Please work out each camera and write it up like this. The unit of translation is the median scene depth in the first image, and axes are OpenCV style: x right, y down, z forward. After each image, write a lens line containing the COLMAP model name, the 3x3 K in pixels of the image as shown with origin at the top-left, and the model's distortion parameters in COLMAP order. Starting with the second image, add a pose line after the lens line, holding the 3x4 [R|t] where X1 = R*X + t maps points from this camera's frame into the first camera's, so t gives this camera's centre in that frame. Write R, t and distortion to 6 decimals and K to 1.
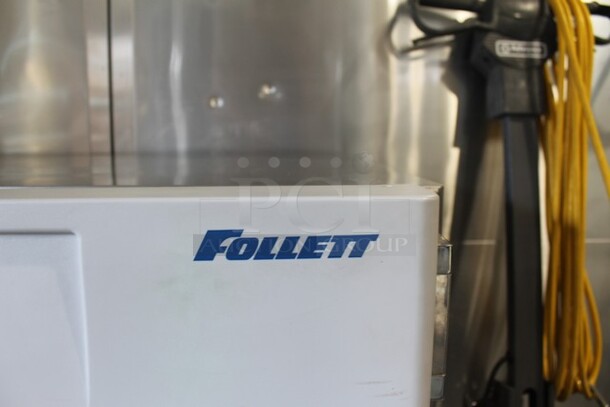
lens RADIAL K [[504.4, 0, 305.0], [0, 504.4, 203.5], [0, 0, 1]] dist [-0.137453, 0.110826]
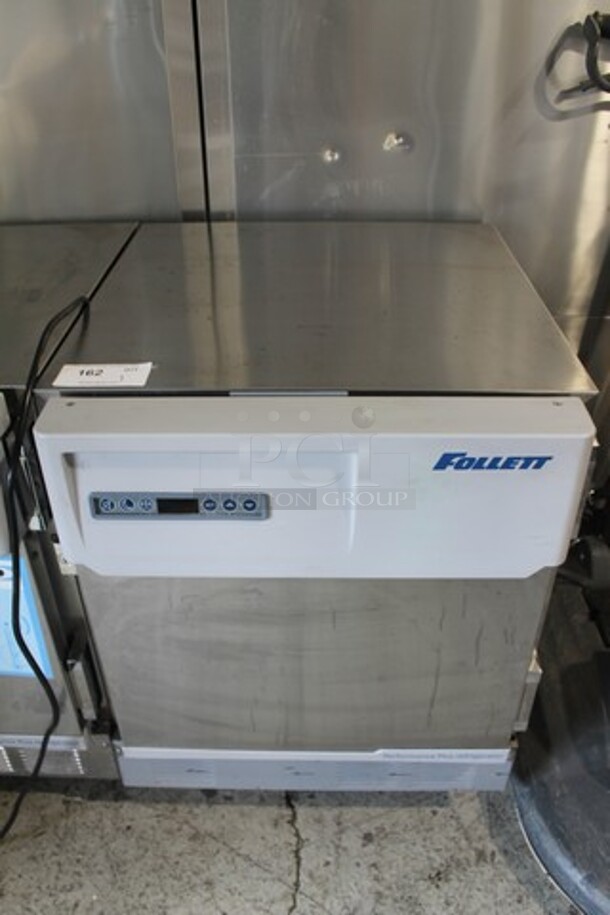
lens RADIAL K [[756.6, 0, 305.0], [0, 756.6, 457.5], [0, 0, 1]] dist [-0.137453, 0.110826]
pose [[0.998447, 0.022216, -0.051082, -0.497597], [0.001623, 0.905036, 0.425332, -0.912382], [0.055680, -0.424755, 0.903595, -1.117109]]
